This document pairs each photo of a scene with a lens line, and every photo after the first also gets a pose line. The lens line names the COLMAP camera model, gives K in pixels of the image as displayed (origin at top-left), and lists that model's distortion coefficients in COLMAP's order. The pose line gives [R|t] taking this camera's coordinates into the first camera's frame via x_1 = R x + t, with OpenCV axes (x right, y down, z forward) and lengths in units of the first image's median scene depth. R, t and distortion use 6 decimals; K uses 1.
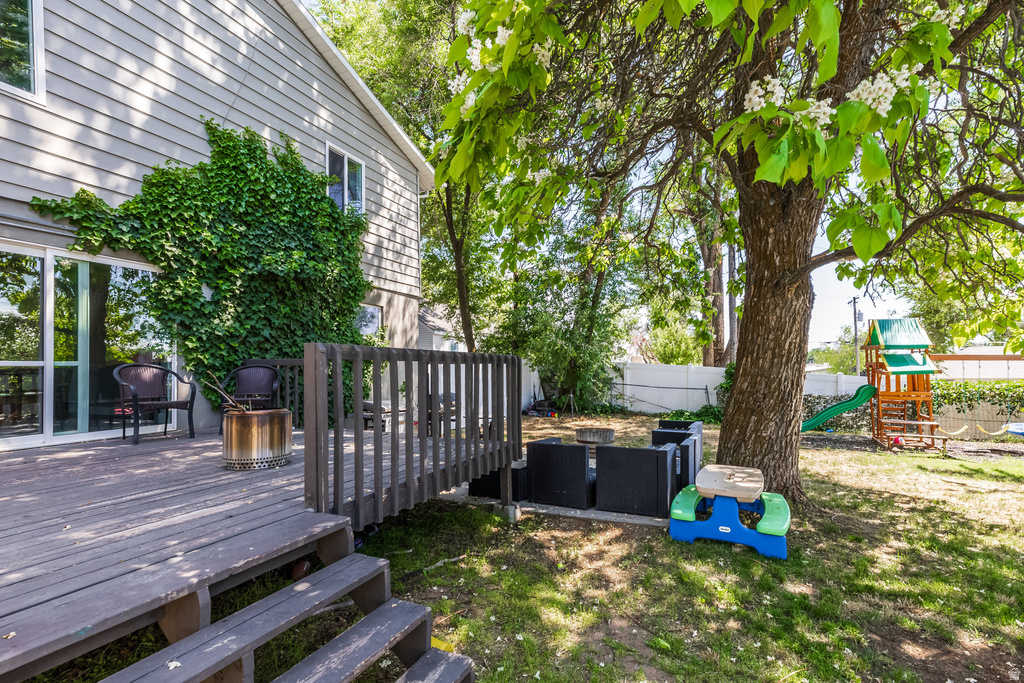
lens RADIAL K [[478.9, 0, 509.4], [0, 478.9, 387.2], [0, 0, 1]] dist [-0.001376, -0.000699]
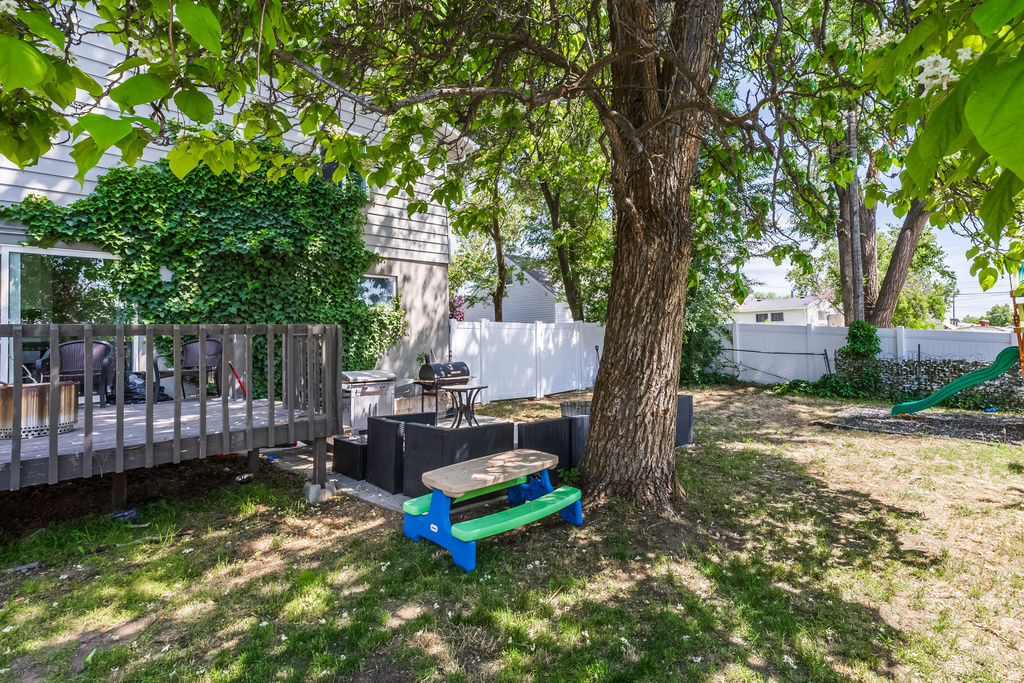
lens RADIAL K [[499.3, 0, 508.4], [0, 499.3, 345.9], [0, 0, 1]] dist [-0.002949, 0.000912]
pose [[0.962186, -0.016703, -0.271882, 0.467600], [0.011974, 0.999747, -0.019044, -0.001106], [0.272131, 0.015068, 0.962142, 0.115518]]
